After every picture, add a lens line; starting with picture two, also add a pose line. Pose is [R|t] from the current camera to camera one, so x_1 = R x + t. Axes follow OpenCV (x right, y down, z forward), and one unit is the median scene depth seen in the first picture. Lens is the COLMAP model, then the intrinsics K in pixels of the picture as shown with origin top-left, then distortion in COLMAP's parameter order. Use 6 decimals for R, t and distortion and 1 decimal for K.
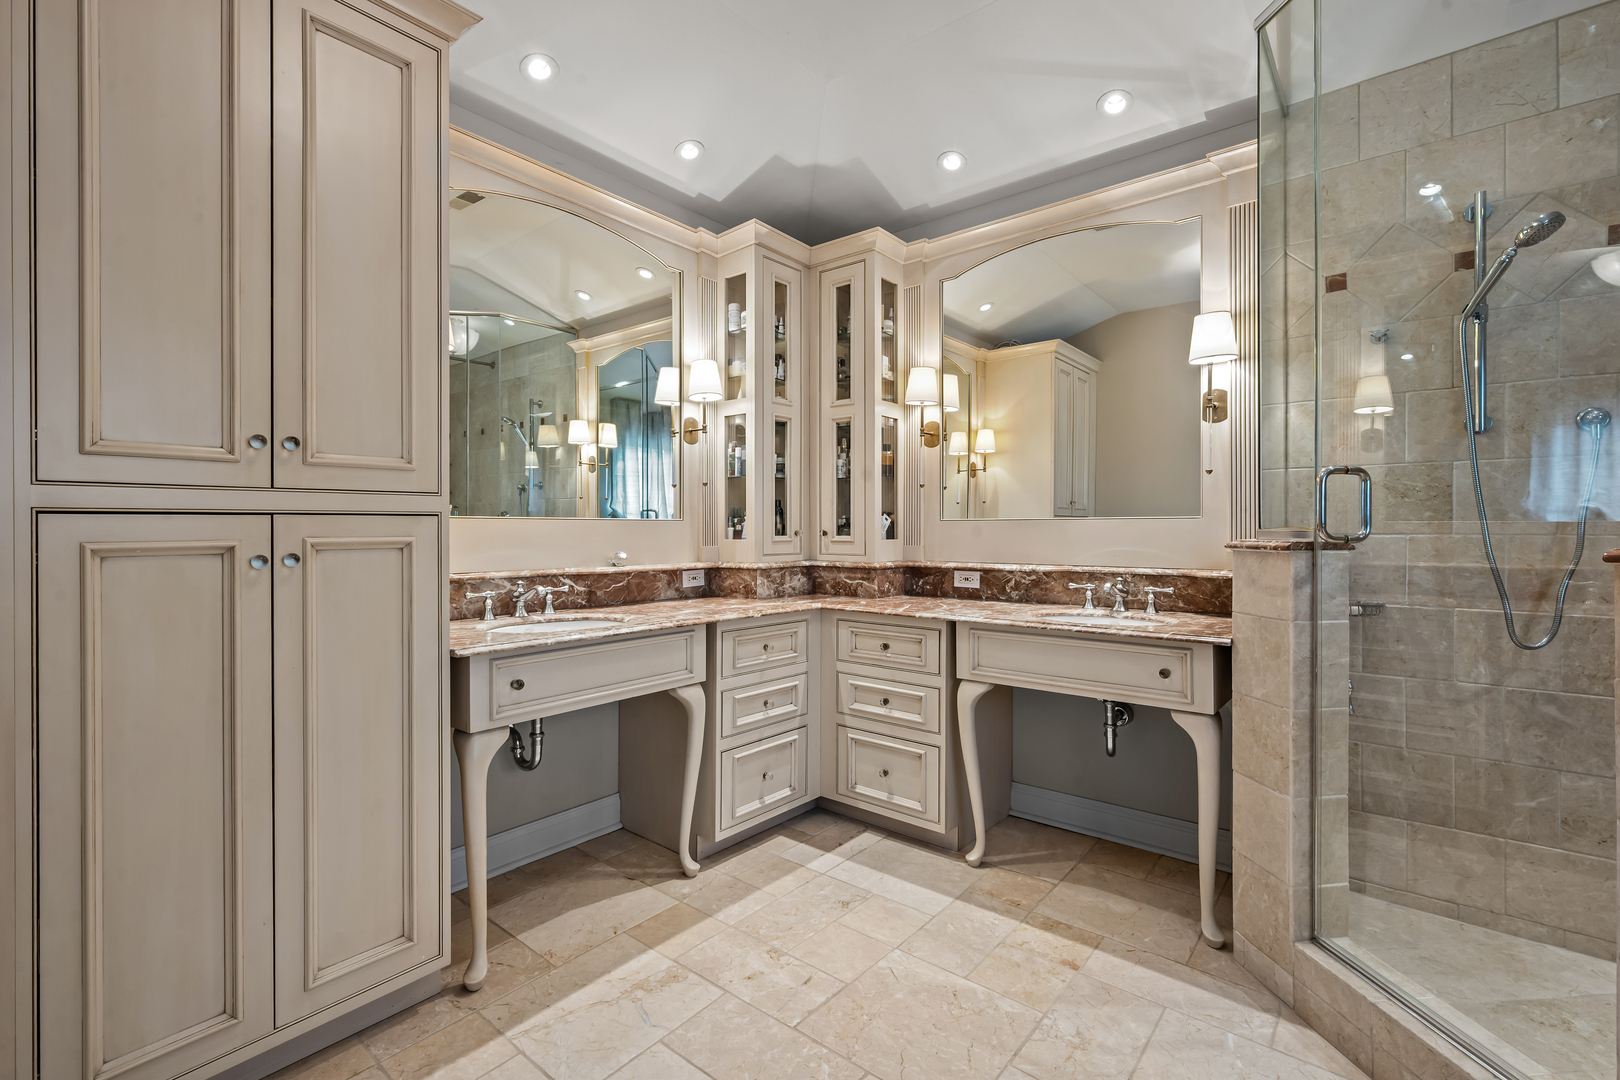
lens RADIAL K [[719.2, 0, 812.2], [0, 719.2, 530.6], [0, 0, 1]] dist [-0.001020, -0.000199]
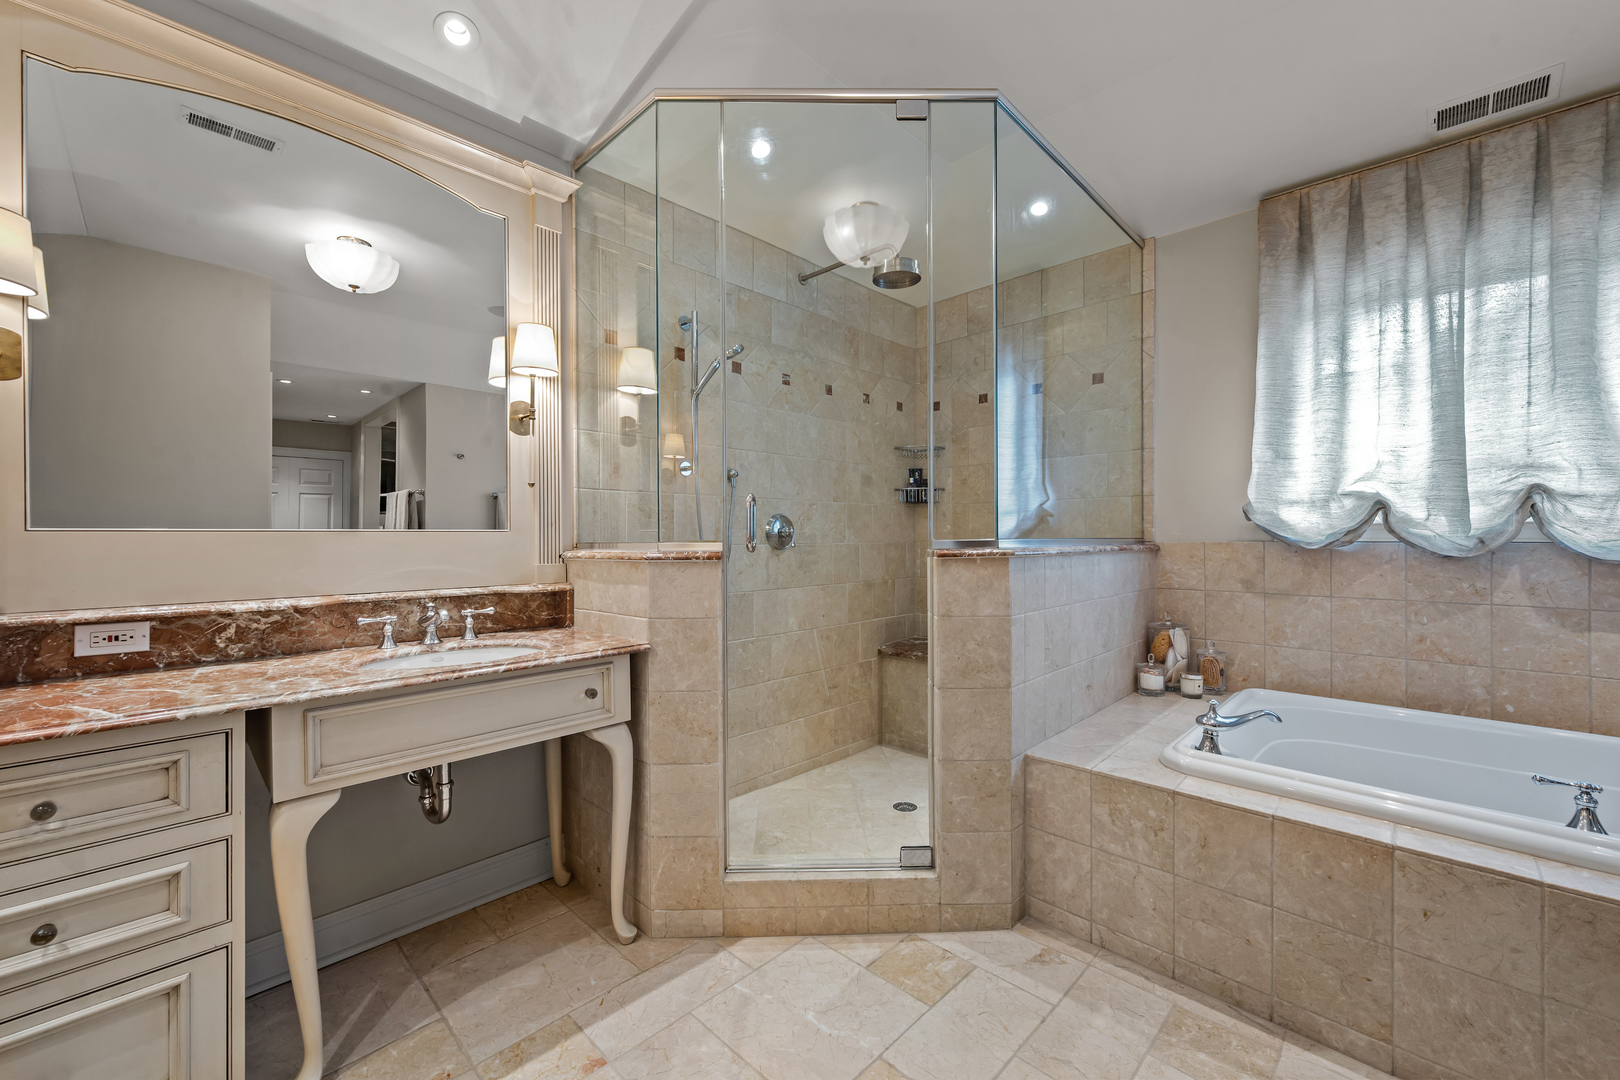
lens RADIAL K [[637.6, 0, 812.8], [0, 637.6, 539.4], [0, 0, 1]] dist [0.001662, 0.000081]
pose [[0.078943, -0.000842, 0.996879, -0.280079], [0.009021, 0.999959, 0.000130, -0.003757], [-0.996838, 0.008982, 0.078947, 0.531699]]
